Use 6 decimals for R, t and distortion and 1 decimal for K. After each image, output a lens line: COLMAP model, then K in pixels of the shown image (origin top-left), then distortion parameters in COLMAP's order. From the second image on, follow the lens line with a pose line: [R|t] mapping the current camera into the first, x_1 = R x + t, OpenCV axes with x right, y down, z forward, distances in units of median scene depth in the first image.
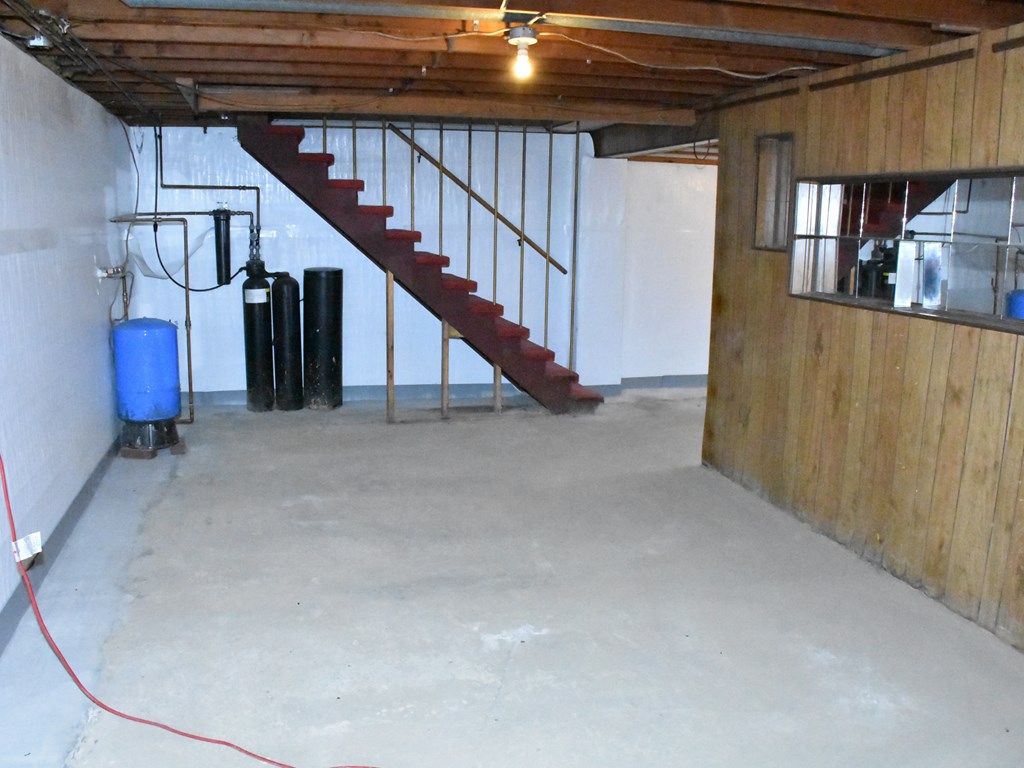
lens RADIAL K [[896.0, 0, 512.5], [0, 896.0, 385.2], [0, 0, 1]] dist [-0.126244, 0.043463]
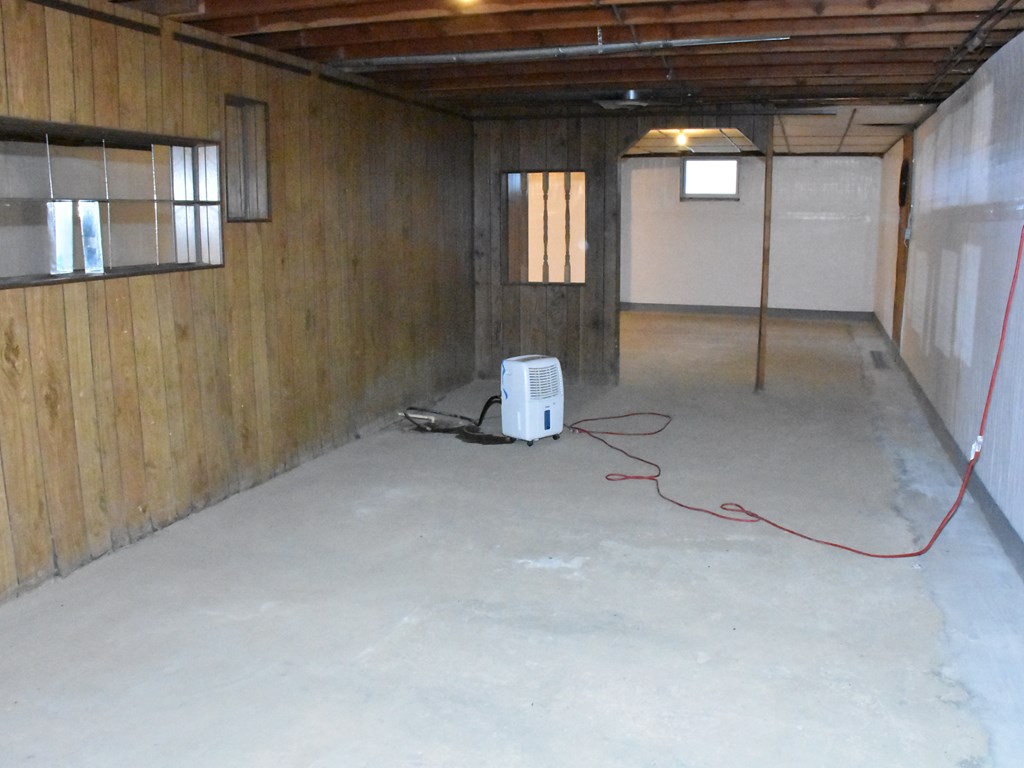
lens RADIAL K [[896.0, 0, 516.3], [0, 896.0, 380.7], [0, 0, 1]] dist [-0.126244, 0.043463]
pose [[-0.837963, -0.110602, 0.534402, -0.447898], [0.088388, 0.938812, 0.332895, -0.253882], [-0.538522, 0.326188, -0.776914, 1.540395]]
